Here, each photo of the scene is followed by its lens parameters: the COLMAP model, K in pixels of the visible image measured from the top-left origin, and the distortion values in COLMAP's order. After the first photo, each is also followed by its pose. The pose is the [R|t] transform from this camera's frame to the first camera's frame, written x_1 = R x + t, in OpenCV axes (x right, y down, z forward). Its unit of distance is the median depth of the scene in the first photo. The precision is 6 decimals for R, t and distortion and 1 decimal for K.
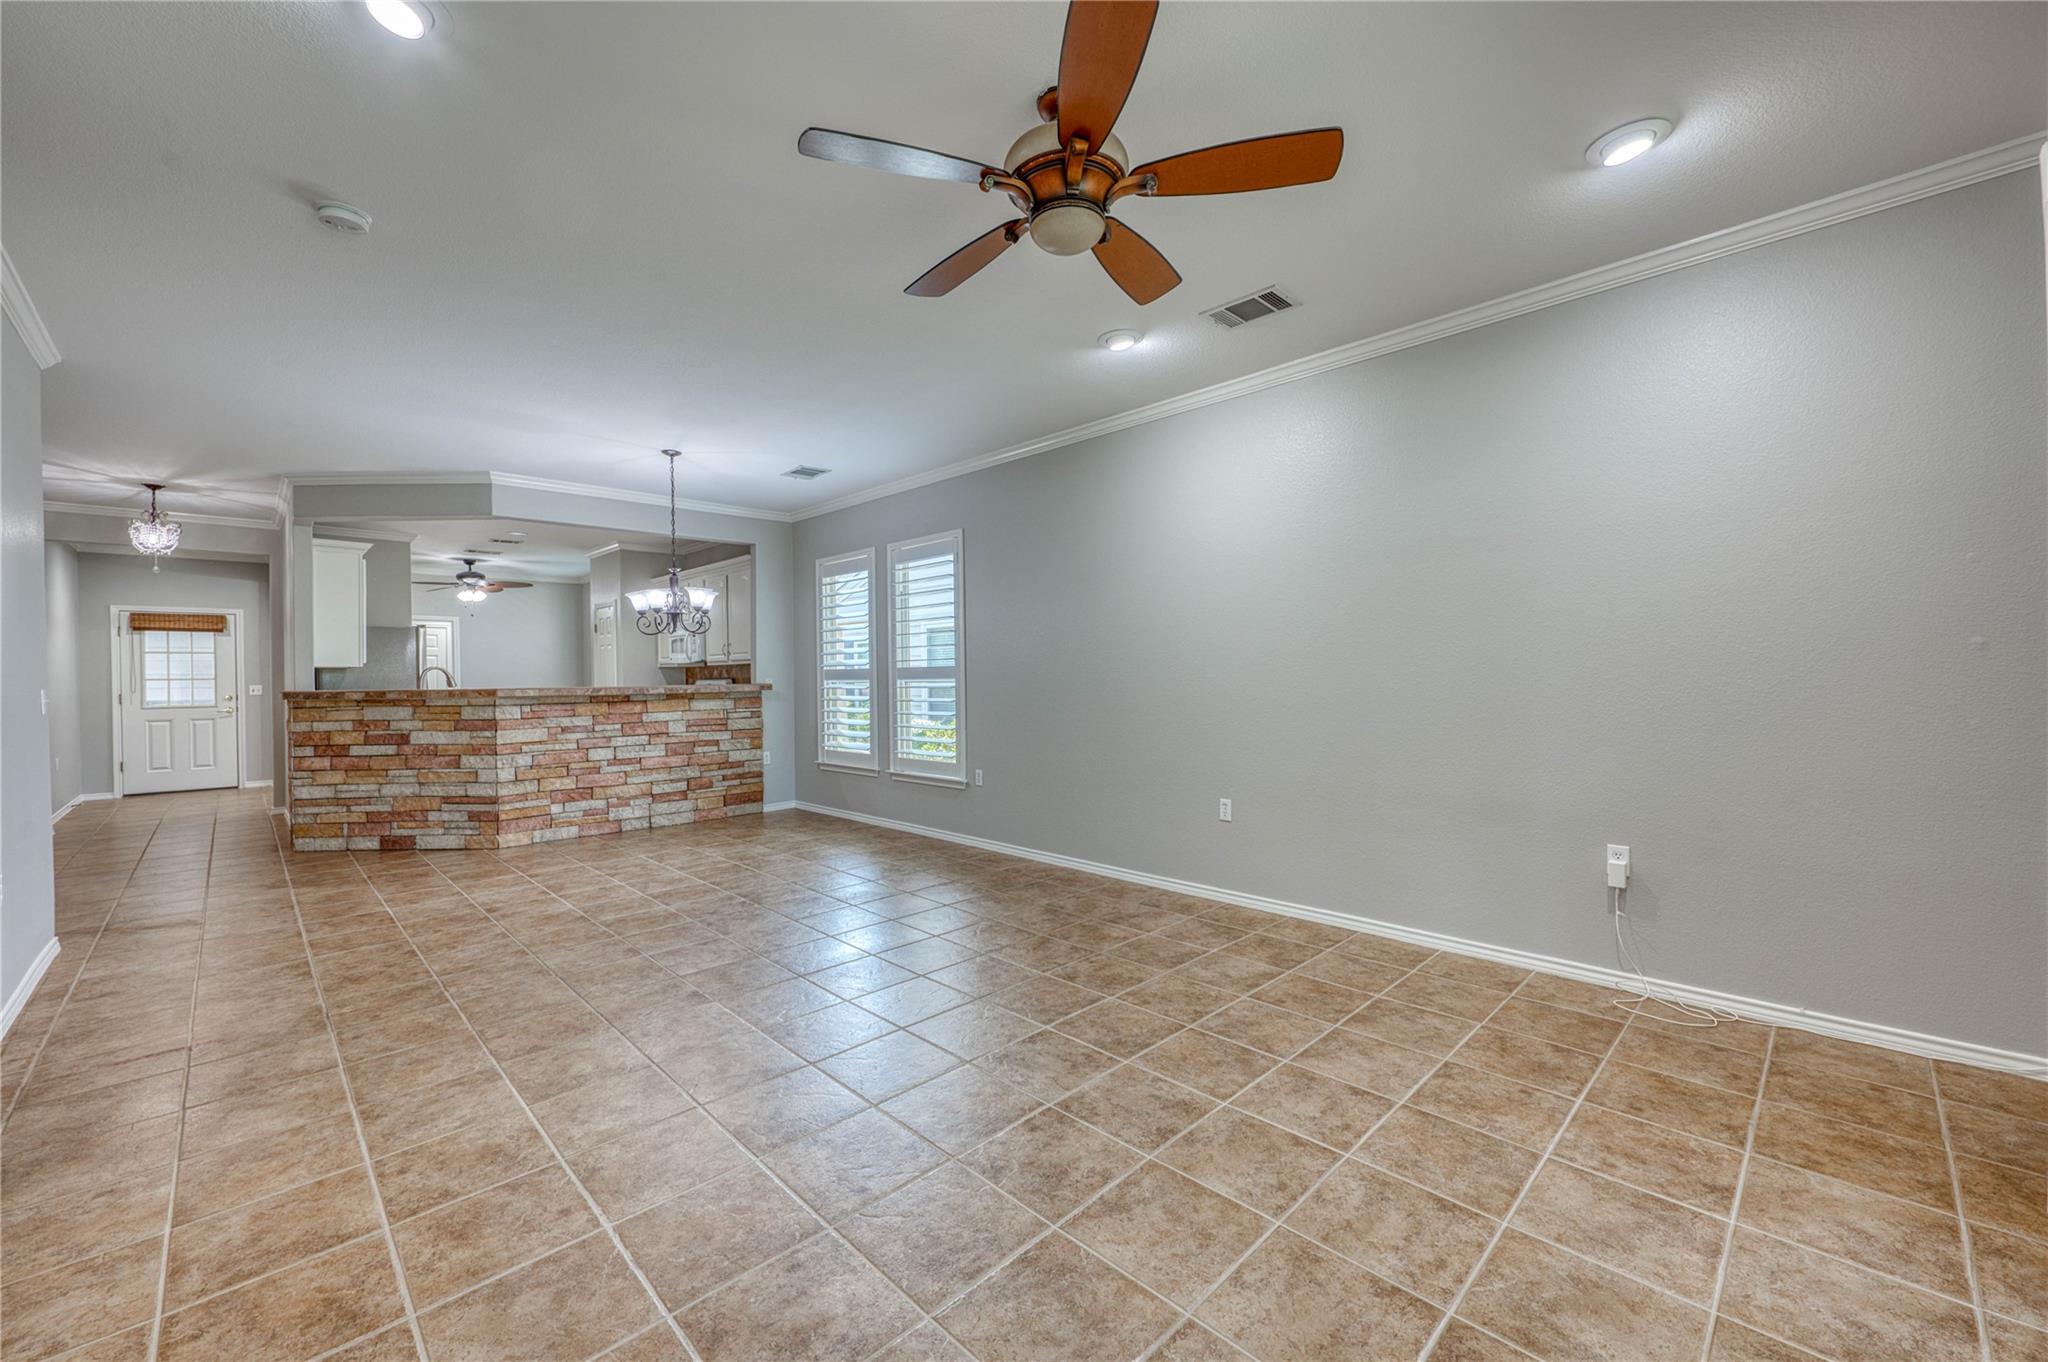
lens RADIAL K [[804.8, 0, 1016.4], [0, 804.8, 677.4], [0, 0, 1]] dist [0.001884, -0.000033]
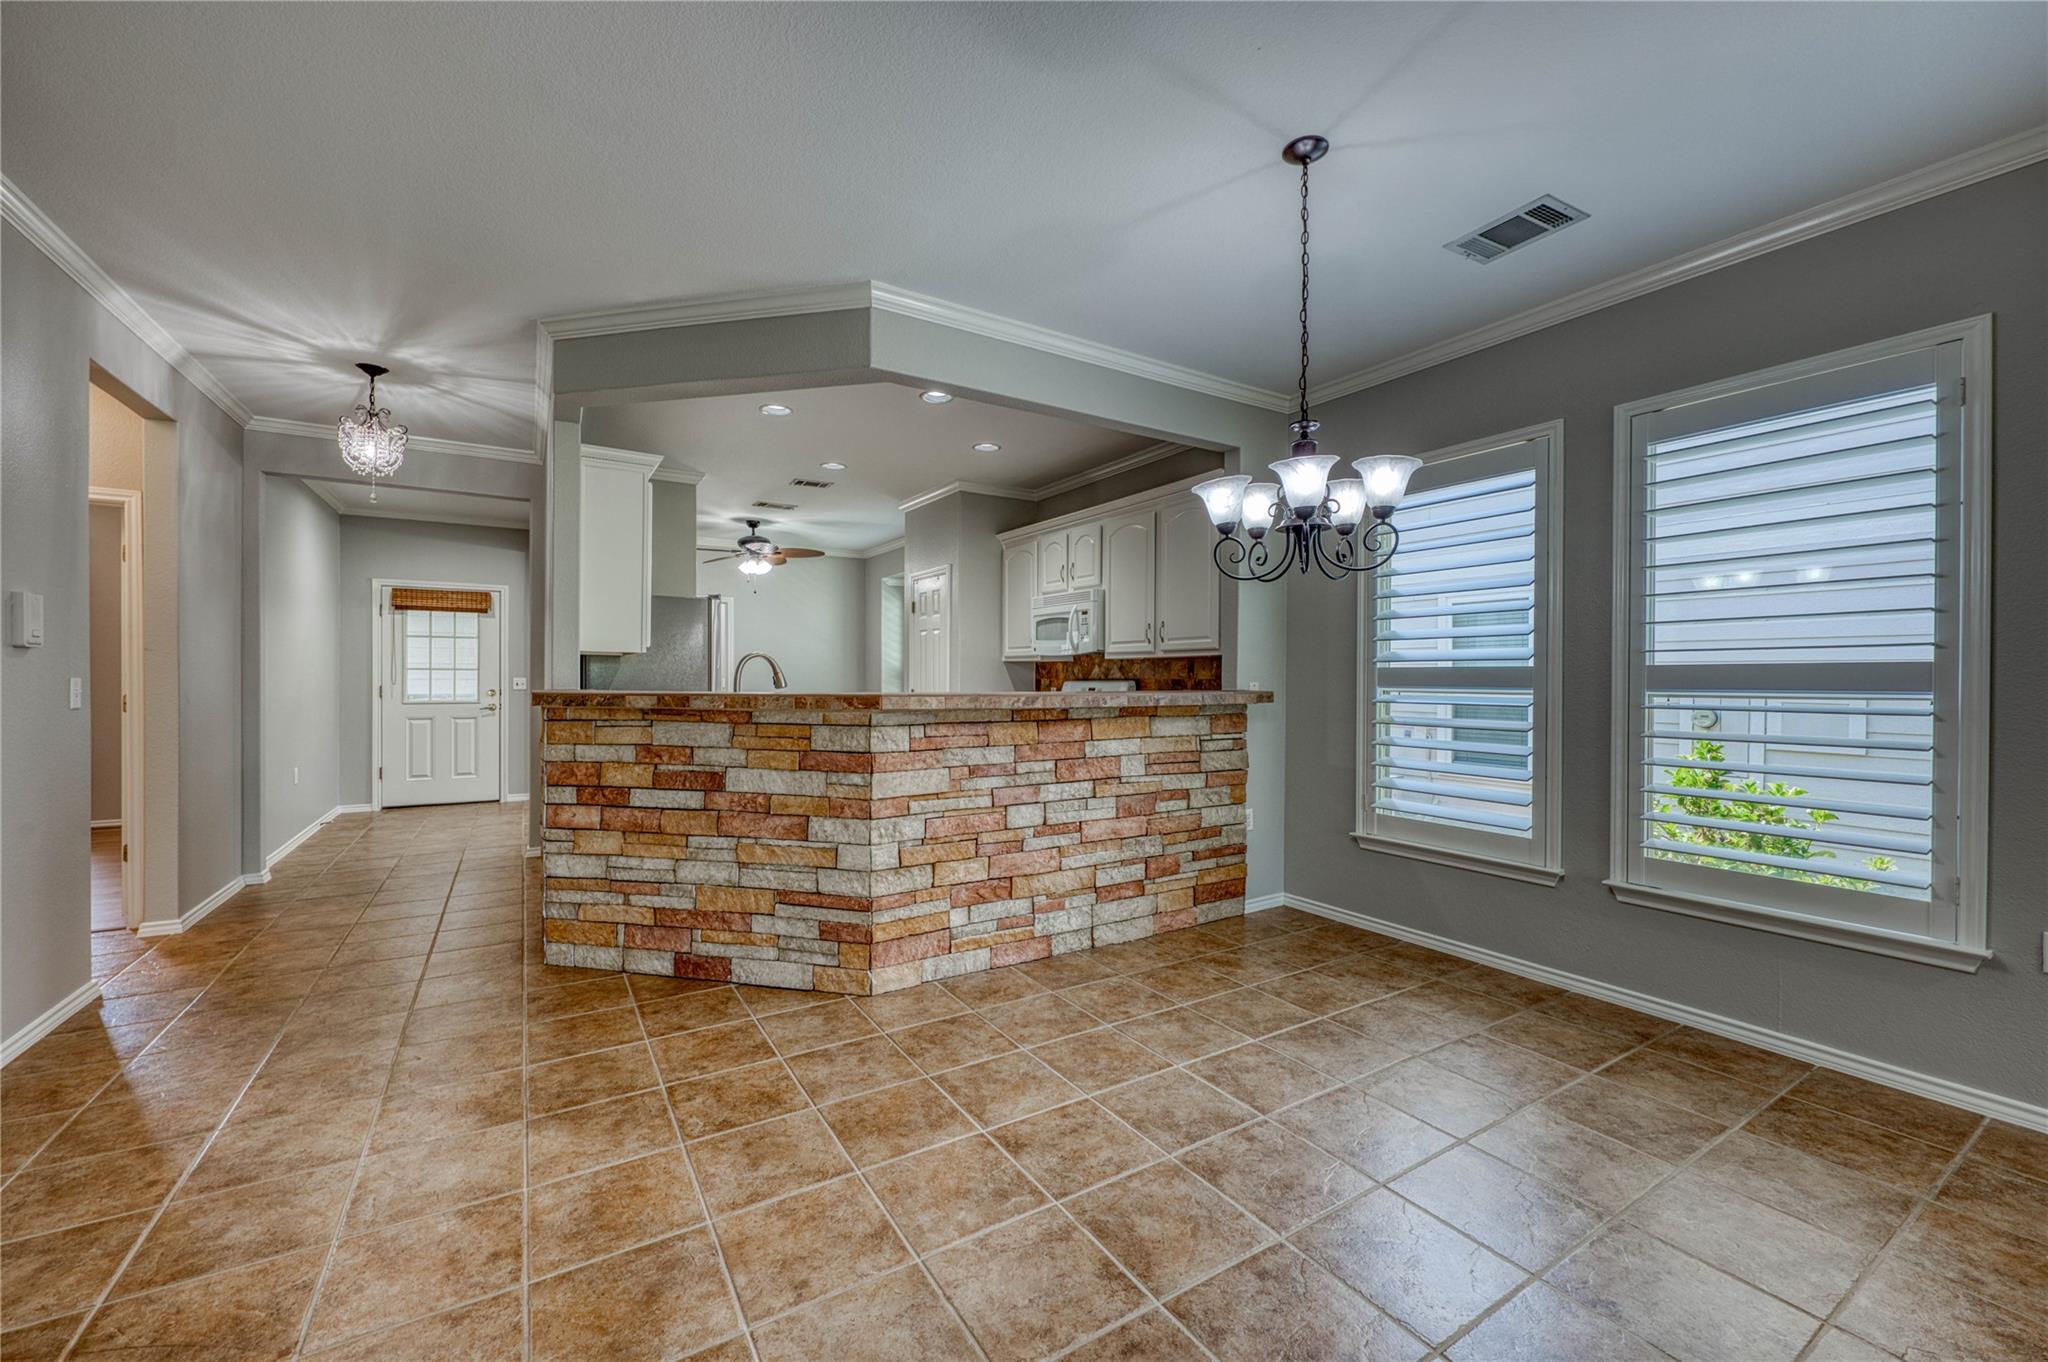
lens RADIAL K [[804.8, 0, 1014.5], [0, 804.8, 676.9], [0, 0, 1]] dist [0.001884, -0.000033]
pose [[0.975151, 0.016584, -0.220920, -0.378614], [-0.017121, 0.999853, -0.000512, 0.001159], [0.220879, 0.004282, 0.975292, 0.435955]]
